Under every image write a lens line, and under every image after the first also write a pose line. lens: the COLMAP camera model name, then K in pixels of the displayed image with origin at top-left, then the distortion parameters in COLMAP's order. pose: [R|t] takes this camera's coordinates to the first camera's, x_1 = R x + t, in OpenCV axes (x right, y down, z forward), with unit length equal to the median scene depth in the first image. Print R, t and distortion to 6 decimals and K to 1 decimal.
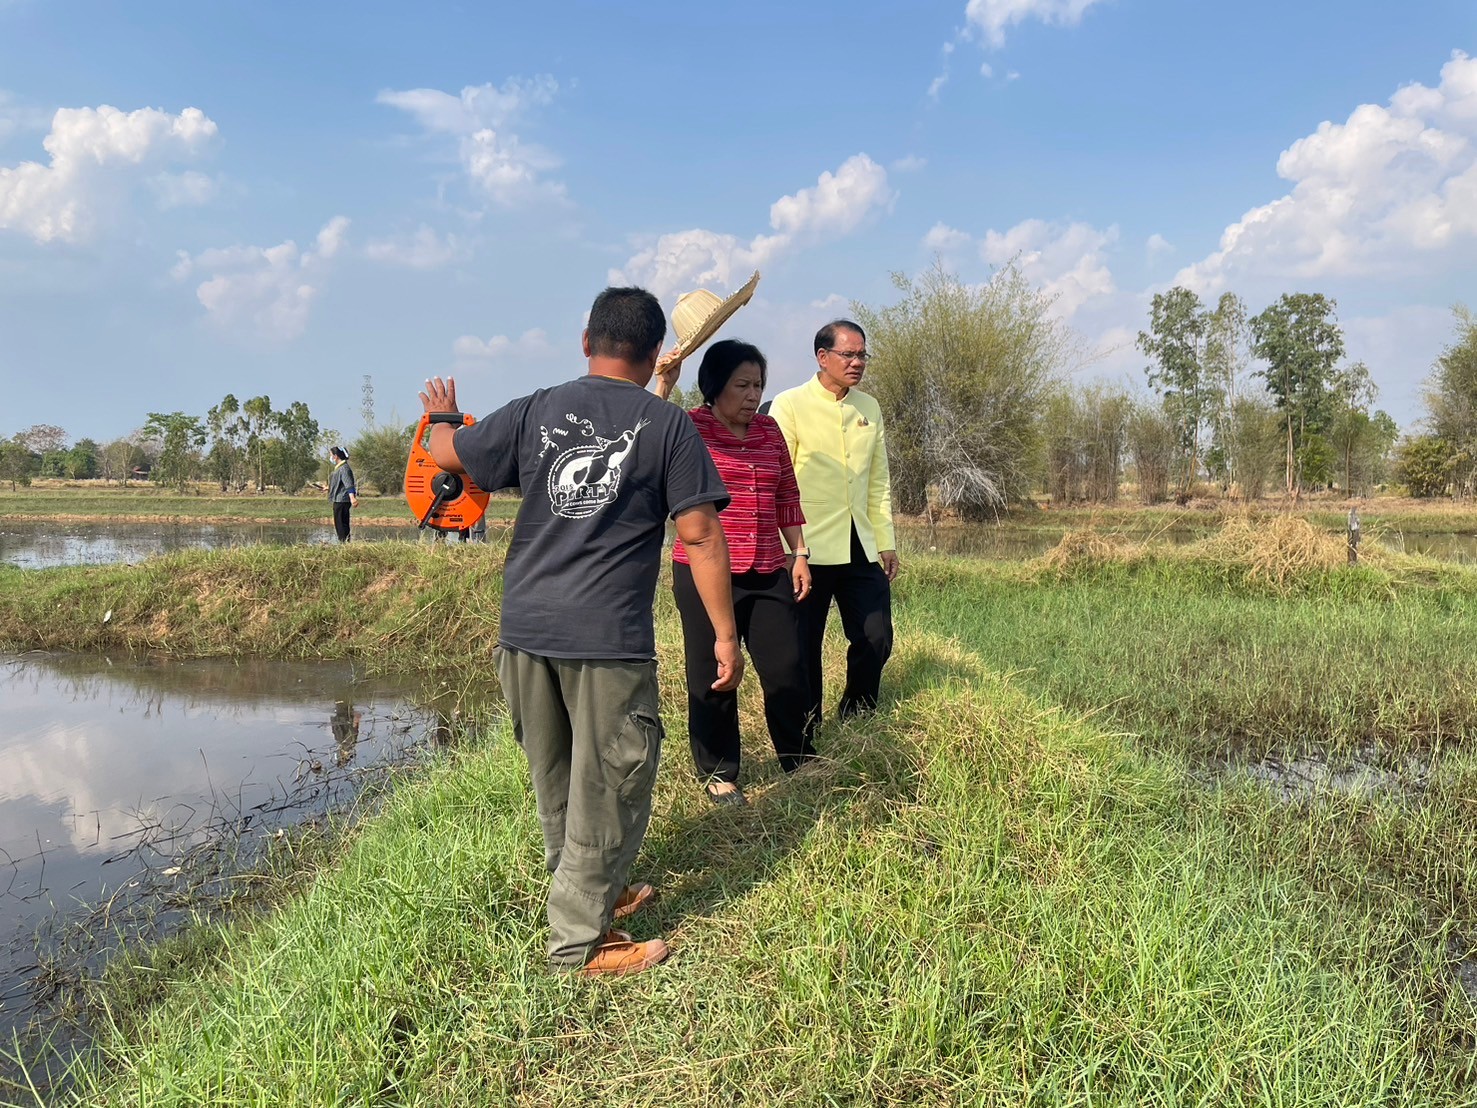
lens RADIAL K [[1124.8, 0, 738.5], [0, 1124.8, 554.0], [0, 0, 1]] dist [0.076167, -0.117570]
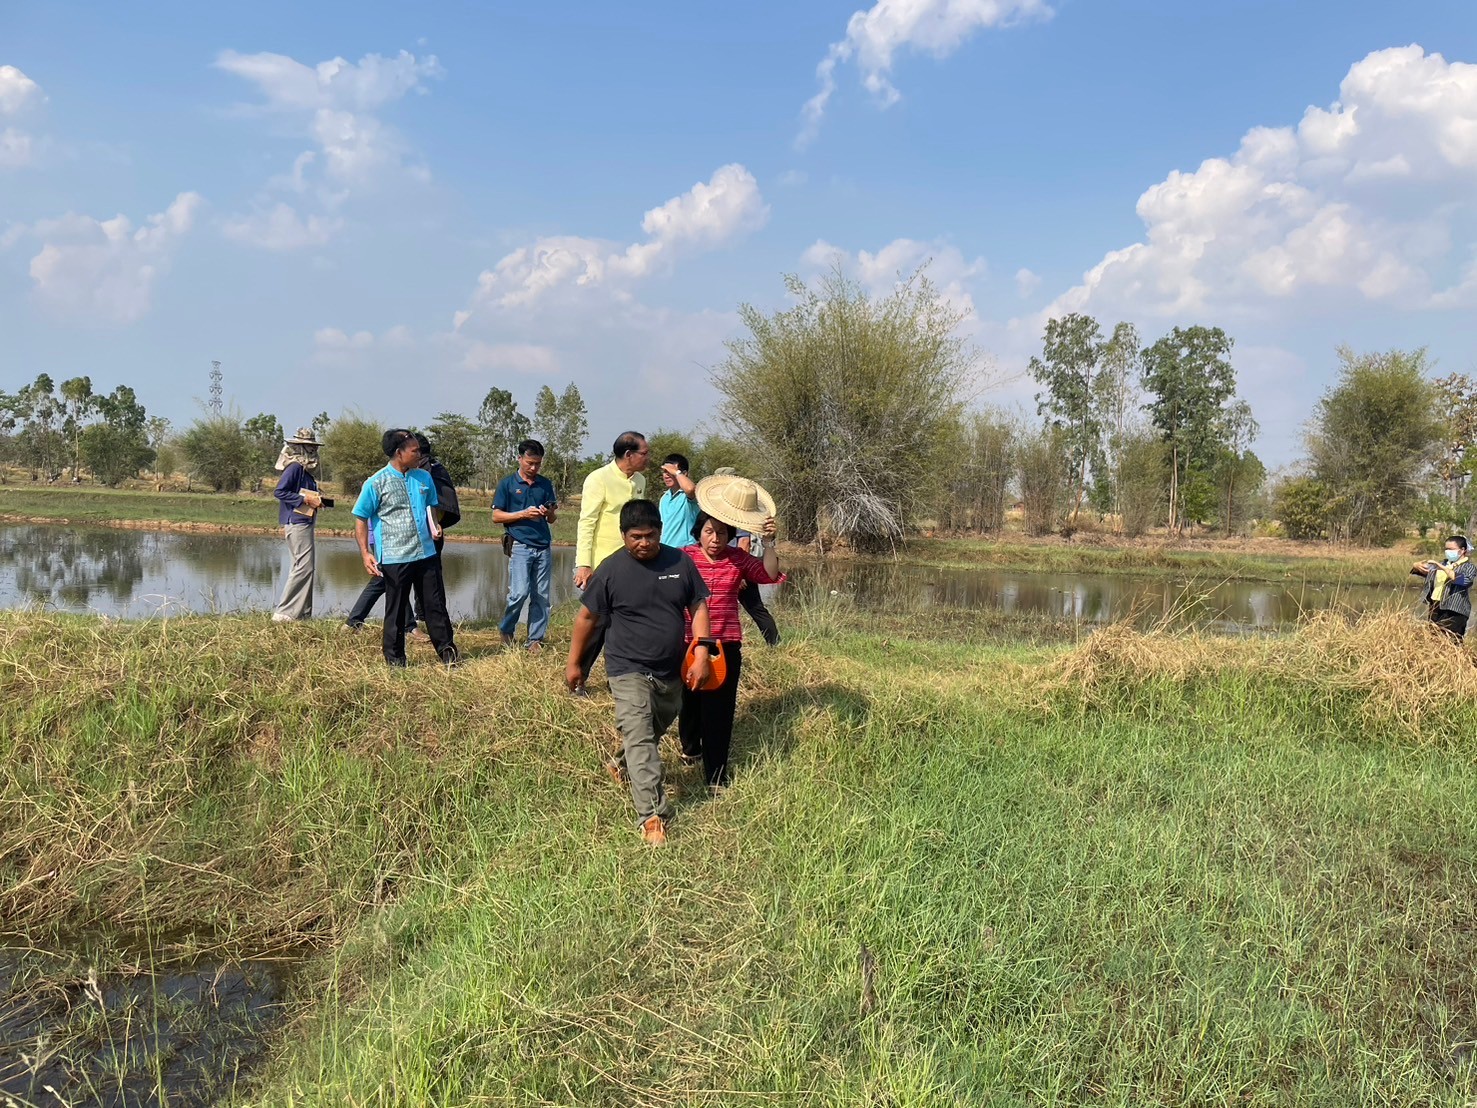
lens RADIAL K [[1094.1, 0, 769.6], [0, 1094.1, 553.7], [0, 0, 1]] dist [0.009244, 0.002135]
pose [[0.987699, 0.028077, 0.153827, -0.005266], [-0.027273, 0.999601, -0.007337, -0.020817], [-0.153971, 0.003051, 0.988071, 0.148674]]
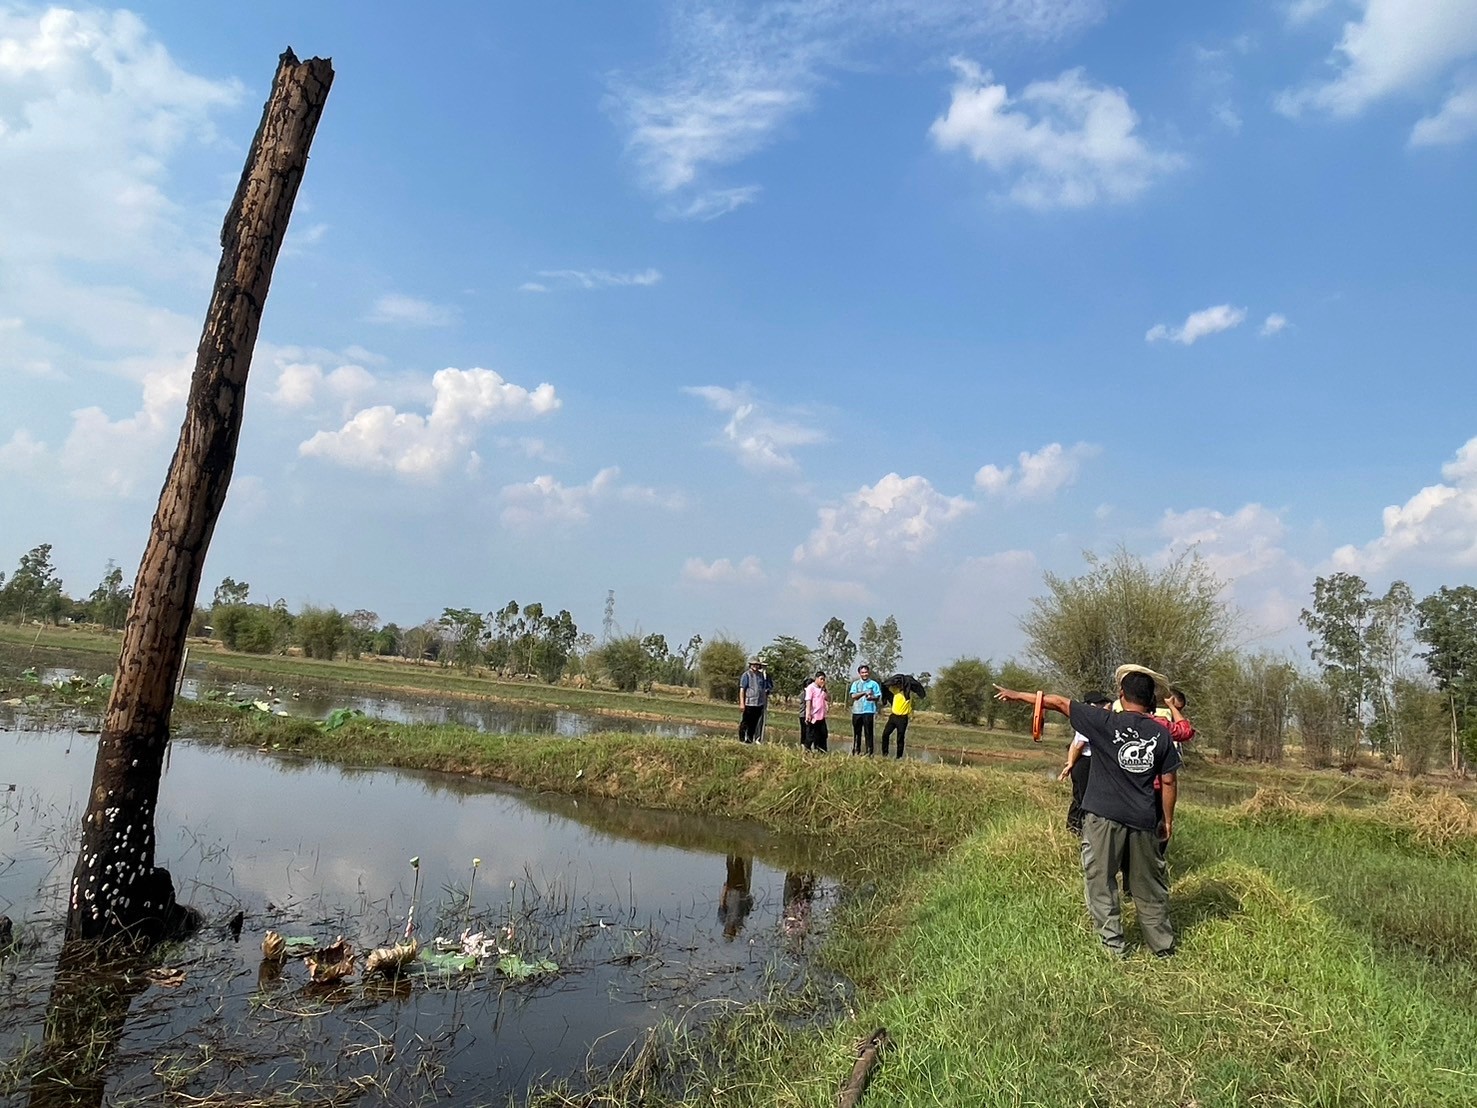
lens RADIAL K [[1115.6, 0, 652.7], [0, 1115.6, 511.1], [0, 0, 1]] dist [0.010334, -0.030205]
pose [[0.980699, 0.067008, -0.183684, -0.094869], [-0.105479, 0.972328, -0.208452, 0.006624], [0.164634, 0.223803, 0.960629, -0.218099]]
